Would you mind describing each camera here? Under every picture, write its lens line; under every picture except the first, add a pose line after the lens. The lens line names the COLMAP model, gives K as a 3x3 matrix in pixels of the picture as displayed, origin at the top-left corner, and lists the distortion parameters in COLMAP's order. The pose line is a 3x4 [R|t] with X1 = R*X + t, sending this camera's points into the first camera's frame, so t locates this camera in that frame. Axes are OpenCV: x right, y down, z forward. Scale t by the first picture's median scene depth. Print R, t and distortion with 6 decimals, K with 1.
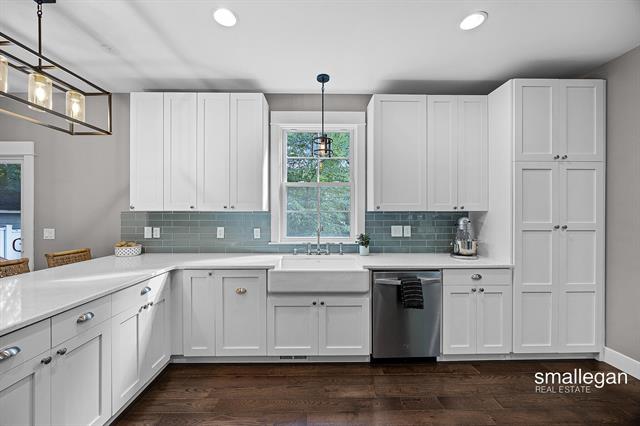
lens RADIAL K [[249.3, 0, 320.9], [0, 249.3, 211.8], [0, 0, 1]] dist [-0.000136, -0.000716]
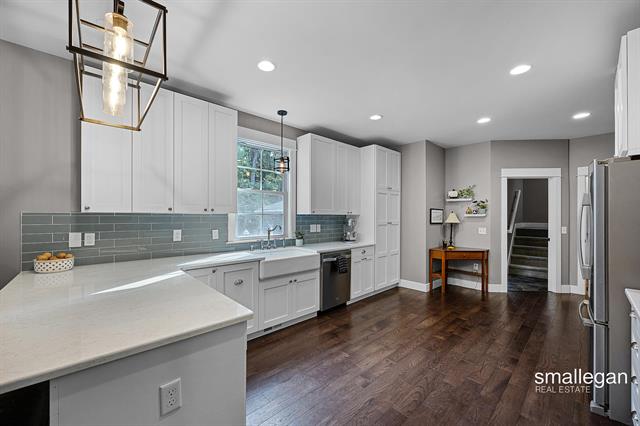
lens RADIAL K [[249.3, 0, 319.4], [0, 249.3, 216.2], [0, 0, 1]] dist [-0.000136, -0.000716]
pose [[0.744505, 0.001664, 0.667615, -0.731147], [-0.005857, 0.999975, 0.004039, 0.001705], [-0.667591, -0.006918, 0.744496, -0.105981]]
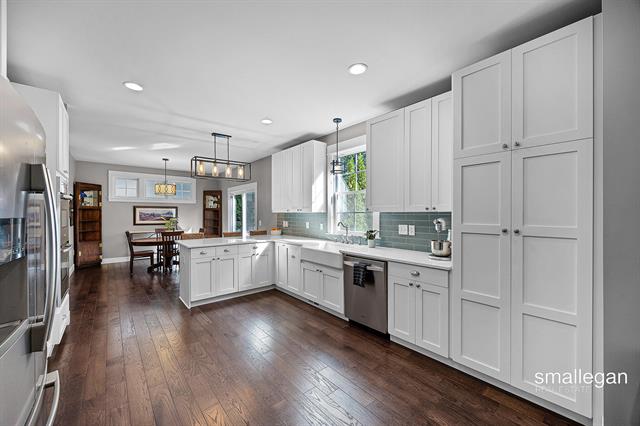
lens RADIAL K [[249.3, 0, 323.8], [0, 249.3, 213.9], [0, 0, 1]] dist [-0.000136, -0.000716]
pose [[0.641844, 0.000771, -0.766835, 1.092212], [0.006650, 0.999956, 0.006571, -0.003978], [0.766806, -0.009317, 0.641811, 0.009297]]
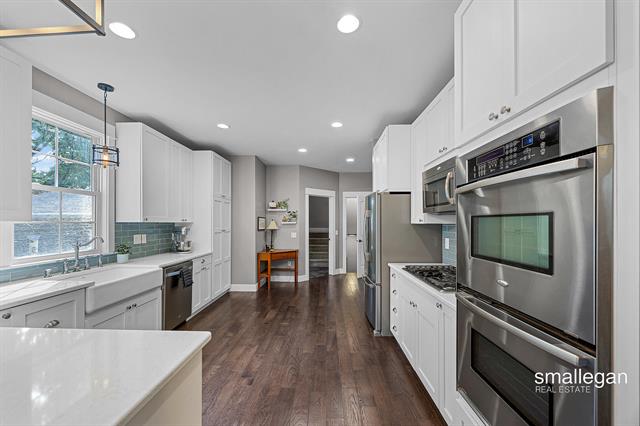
lens RADIAL K [[249.3, 0, 313.5], [0, 249.3, 222.4], [0, 0, 1]] dist [-0.000136, -0.000716]
pose [[0.070398, 0.002409, 0.997516, -0.930323], [-0.004975, 0.999985, -0.002064, -0.003985], [-0.997507, -0.004818, 0.070409, 0.116177]]
